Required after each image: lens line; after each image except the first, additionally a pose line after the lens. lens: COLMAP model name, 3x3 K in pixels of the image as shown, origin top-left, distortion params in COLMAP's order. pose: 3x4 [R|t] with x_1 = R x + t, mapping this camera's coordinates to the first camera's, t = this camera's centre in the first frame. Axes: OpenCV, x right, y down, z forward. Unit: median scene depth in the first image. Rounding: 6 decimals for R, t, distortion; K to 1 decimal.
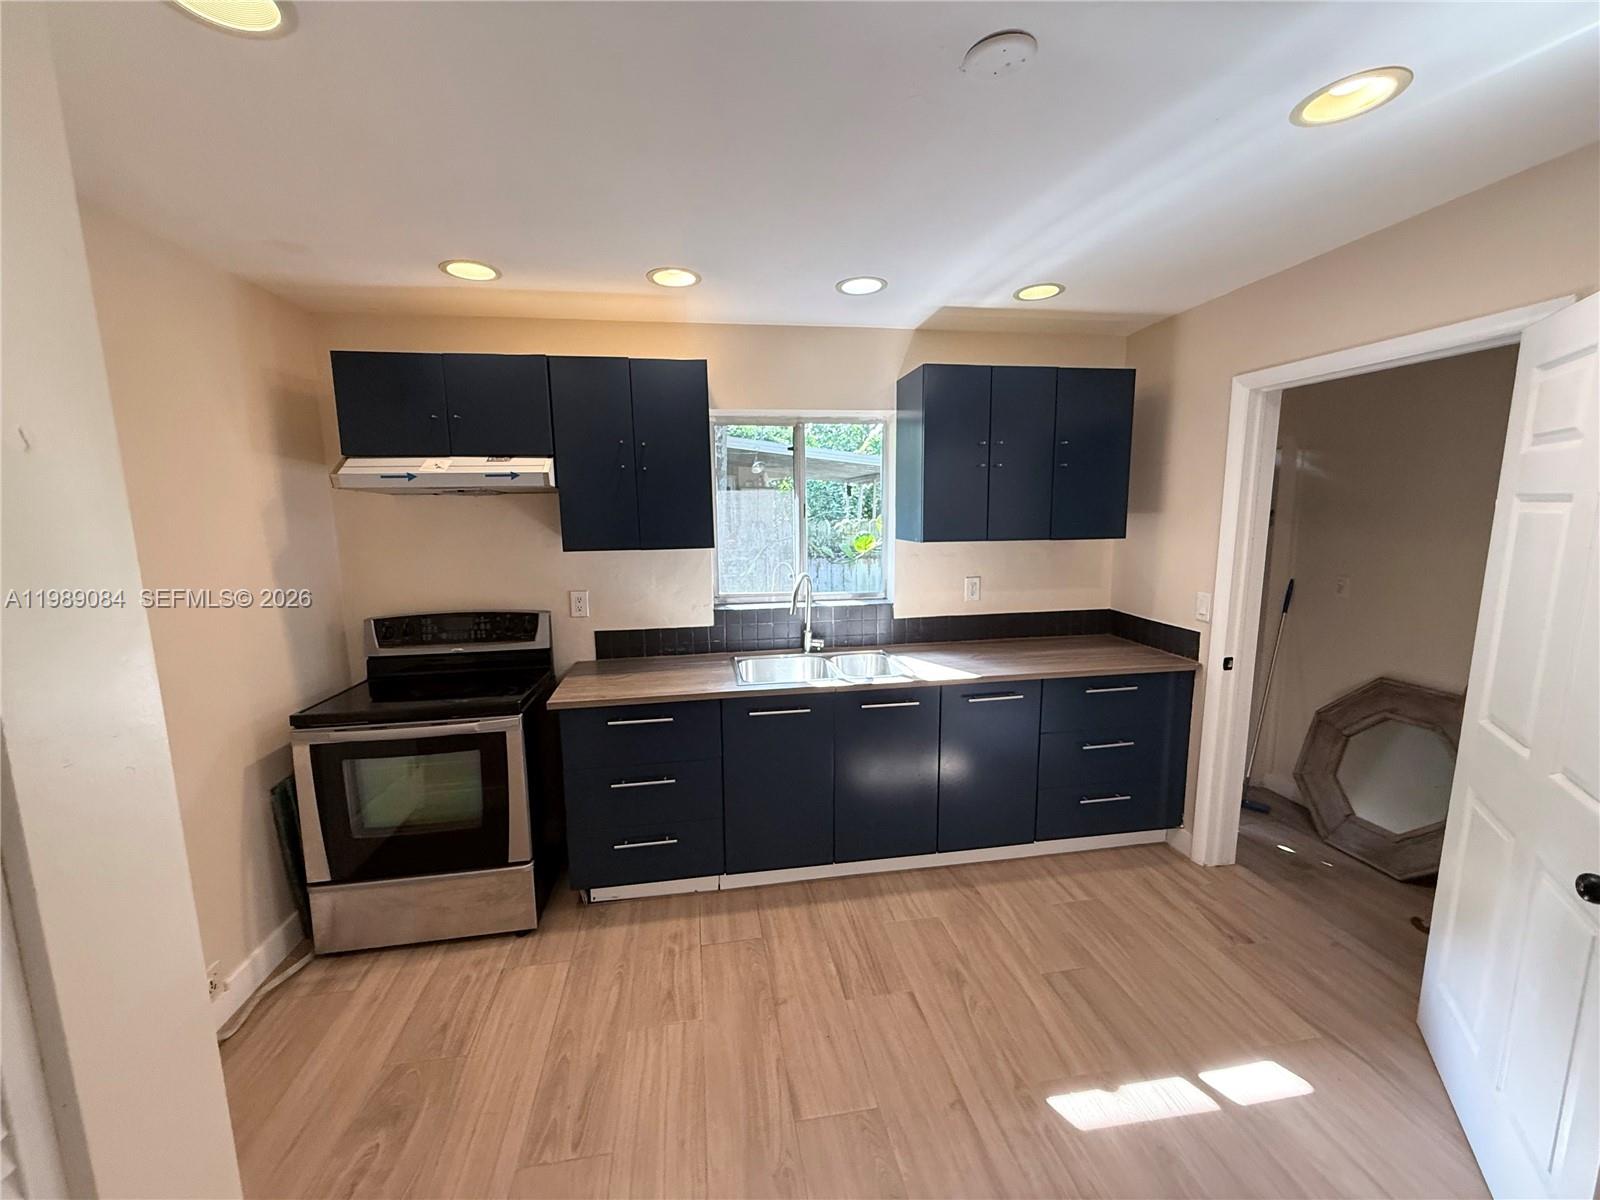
lens RADIAL K [[643.9, 0, 800.0], [0, 643.9, 600.0], [0, 0, 1]] dist [-0.000010, -0.000016]
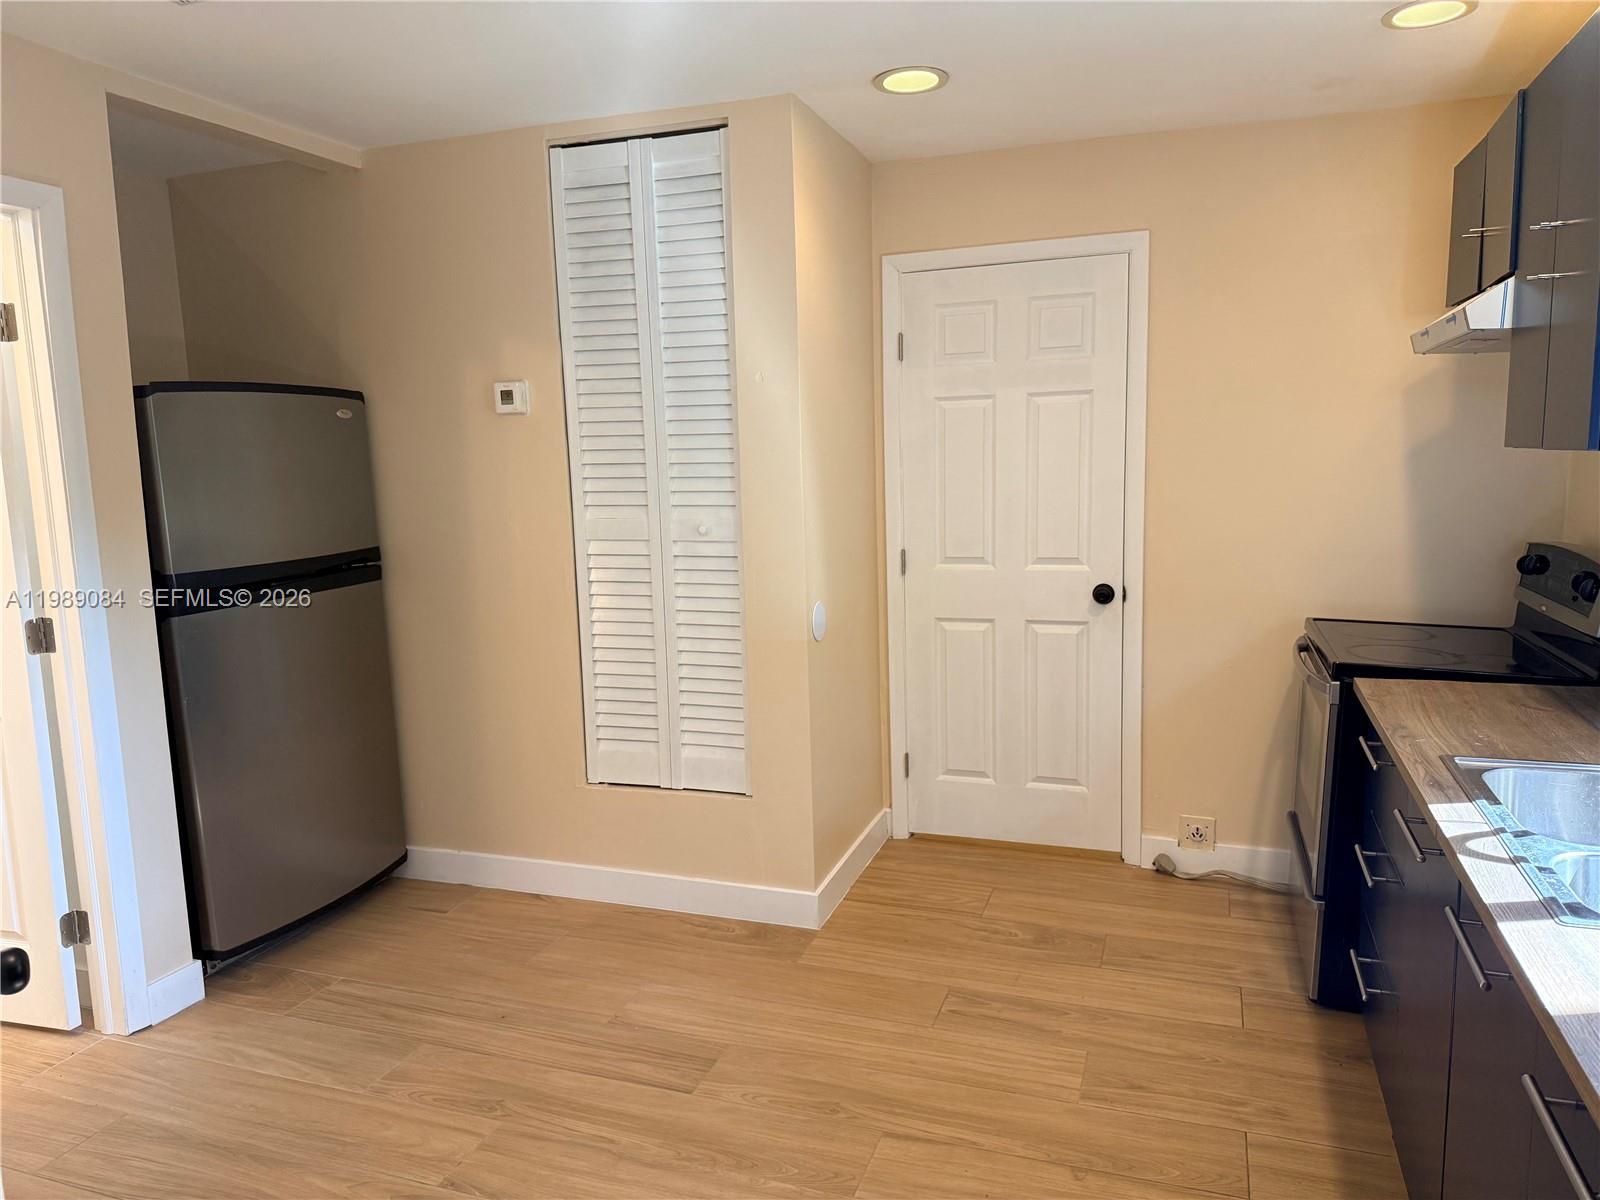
lens RADIAL K [[1122.7, 0, 800.0], [0, 1122.7, 600.0], [0, 0, 1]] dist [0.158066, -0.265852]
pose [[-0.487859, 0.142627, -0.861192, 1.103370], [-0.099595, 0.971025, 0.217237, -0.147015], [0.867222, 0.191752, -0.459518, 1.317475]]
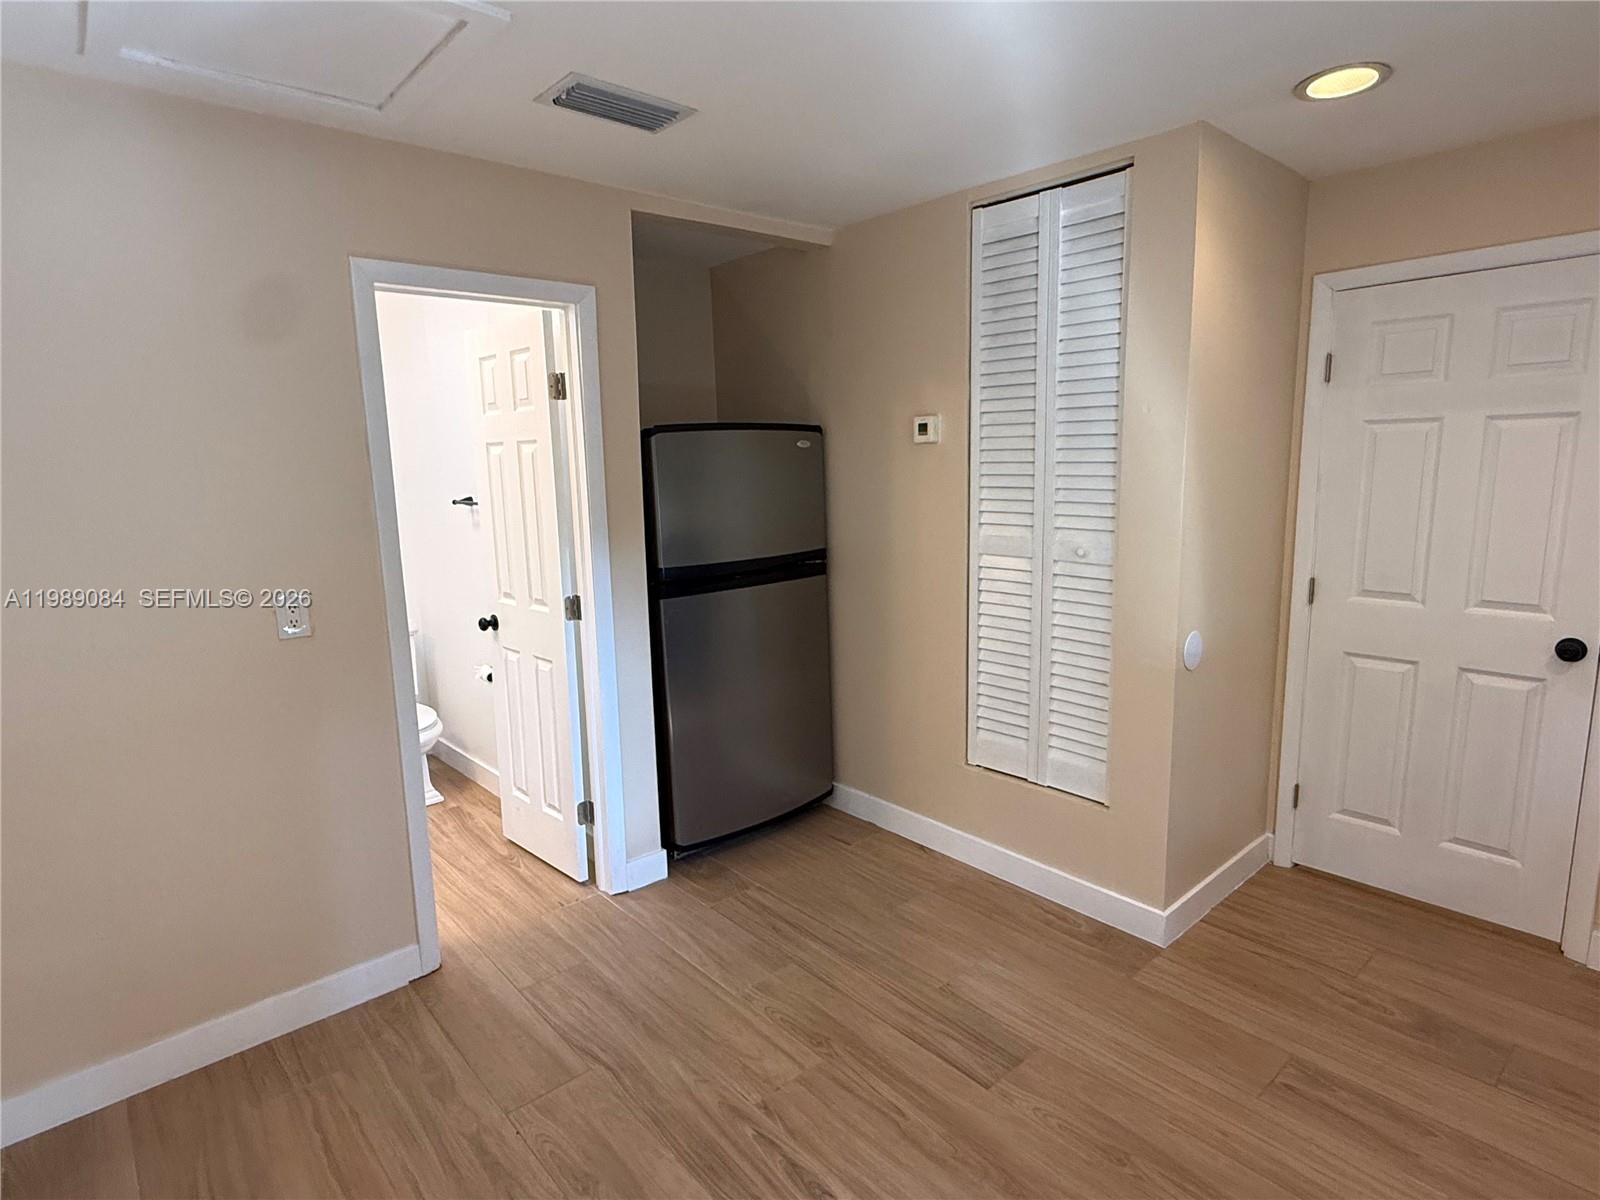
lens RADIAL K [[866.3, 0, 800.0], [0, 866.3, 600.0], [0, 0, 1]] dist [0.003197, 0.000490]
pose [[-0.850139, 0.117604, -0.513256, 0.765427], [-0.046499, 0.954164, 0.295649, -0.186640], [0.524501, 0.275209, -0.805704, 1.287988]]
